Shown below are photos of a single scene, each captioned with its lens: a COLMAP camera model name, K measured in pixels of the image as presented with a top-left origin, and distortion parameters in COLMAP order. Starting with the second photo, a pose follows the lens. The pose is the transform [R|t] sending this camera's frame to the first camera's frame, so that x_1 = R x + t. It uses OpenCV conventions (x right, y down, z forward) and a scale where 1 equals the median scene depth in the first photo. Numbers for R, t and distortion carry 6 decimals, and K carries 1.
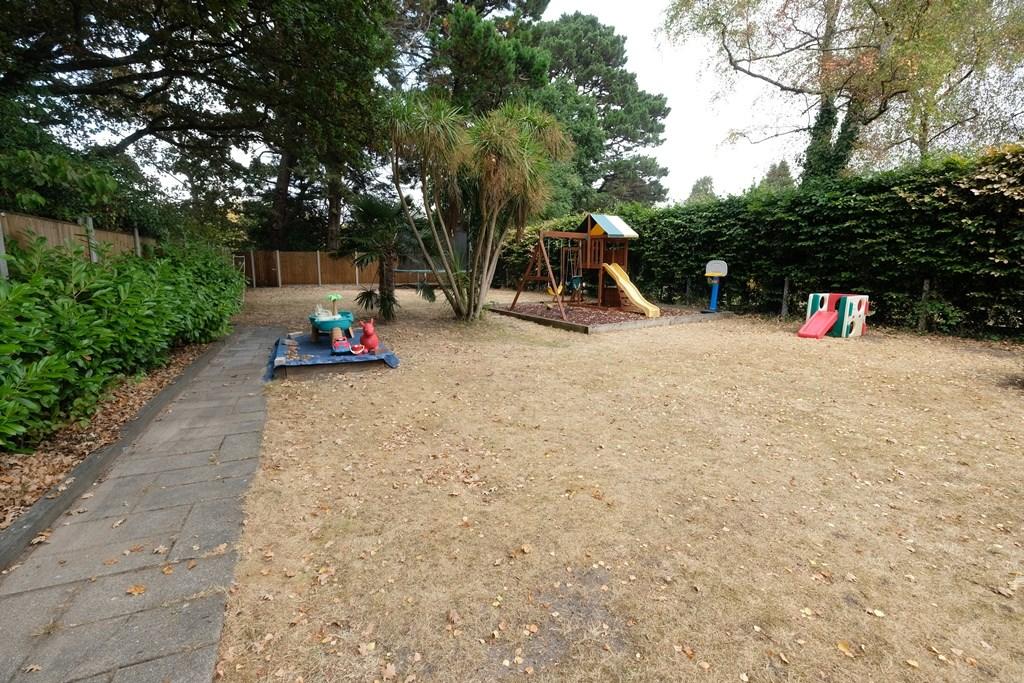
lens RADIAL K [[445.3, 0, 515.1], [0, 445.3, 341.4], [0, 0, 1]] dist [-0.003456, 0.000916]
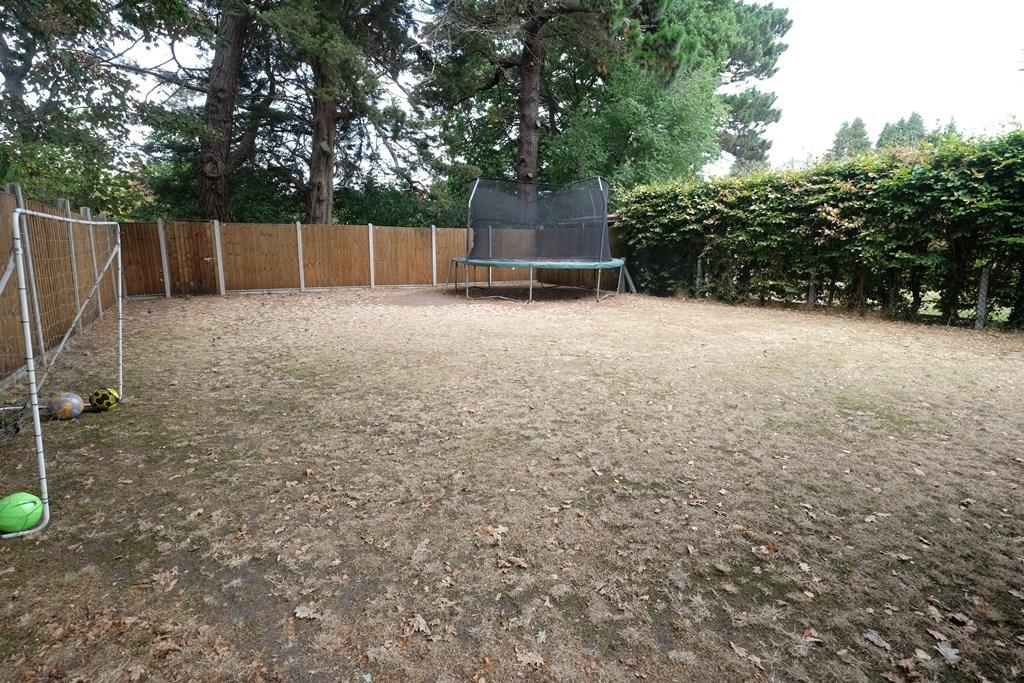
lens RADIAL K [[495.6, 0, 513.5], [0, 495.6, 341.0], [0, 0, 1]] dist [0.002411, 0.000074]
pose [[0.997095, -0.013275, 0.075001, -0.232159], [0.012017, 0.999780, 0.017208, -0.071711], [-0.075213, -0.016257, 0.997035, 0.397801]]
